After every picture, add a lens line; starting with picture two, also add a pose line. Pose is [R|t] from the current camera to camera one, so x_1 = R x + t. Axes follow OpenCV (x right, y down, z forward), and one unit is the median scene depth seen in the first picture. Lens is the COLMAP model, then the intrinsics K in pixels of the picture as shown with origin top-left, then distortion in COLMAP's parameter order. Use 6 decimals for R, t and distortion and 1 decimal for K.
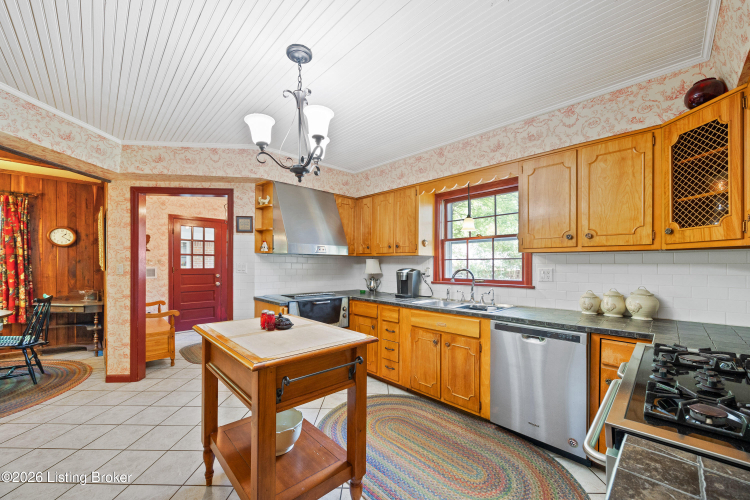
lens RADIAL K [[289.1, 0, 376.1], [0, 289.1, 263.4], [0, 0, 1]] dist [-0.001272, -0.000155]
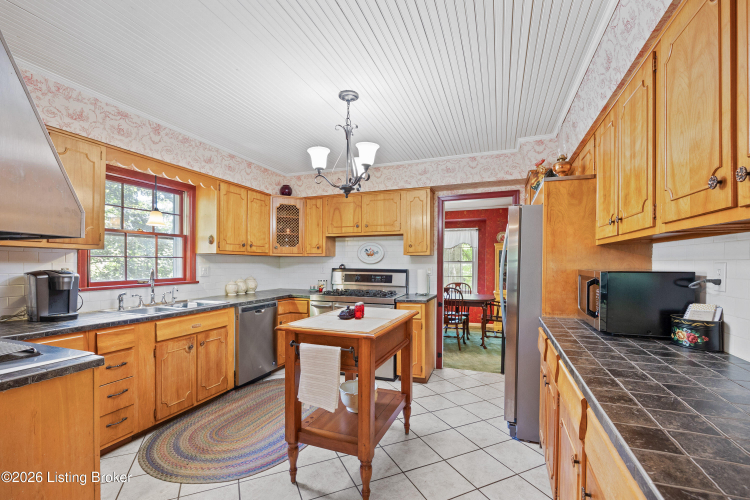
lens RADIAL K [[322.8, 0, 376.3], [0, 322.8, 262.1], [0, 0, 1]] dist [0.000197, 0.000007]
pose [[-0.419514, -0.004108, 0.907740, -1.043145], [-0.010050, 0.999949, -0.000119, -0.006522], [-0.907693, -0.009173, -0.419534, 0.951427]]
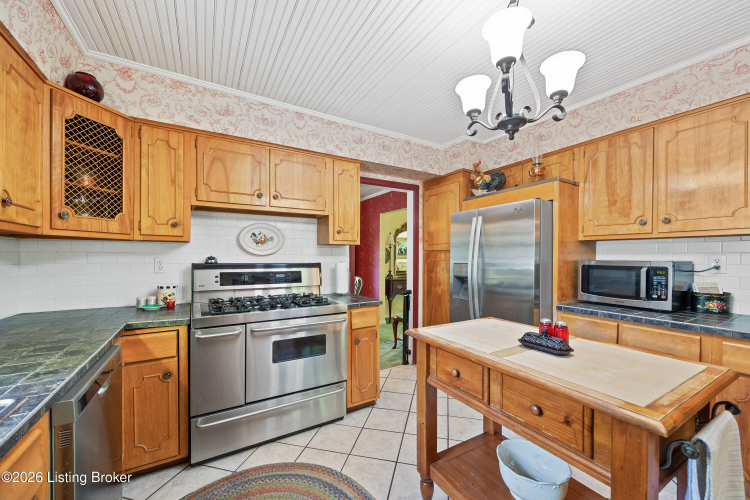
lens RADIAL K [[296.0, 0, 374.8], [0, 296.0, 257.4], [0, 0, 1]] dist [0.000454, 0.000120]
pose [[-0.970524, -0.011849, 0.240715, -0.082518], [-0.011849, 0.999929, 0.001446, 0.002754], [-0.240715, -0.001449, -0.970595, 1.178064]]
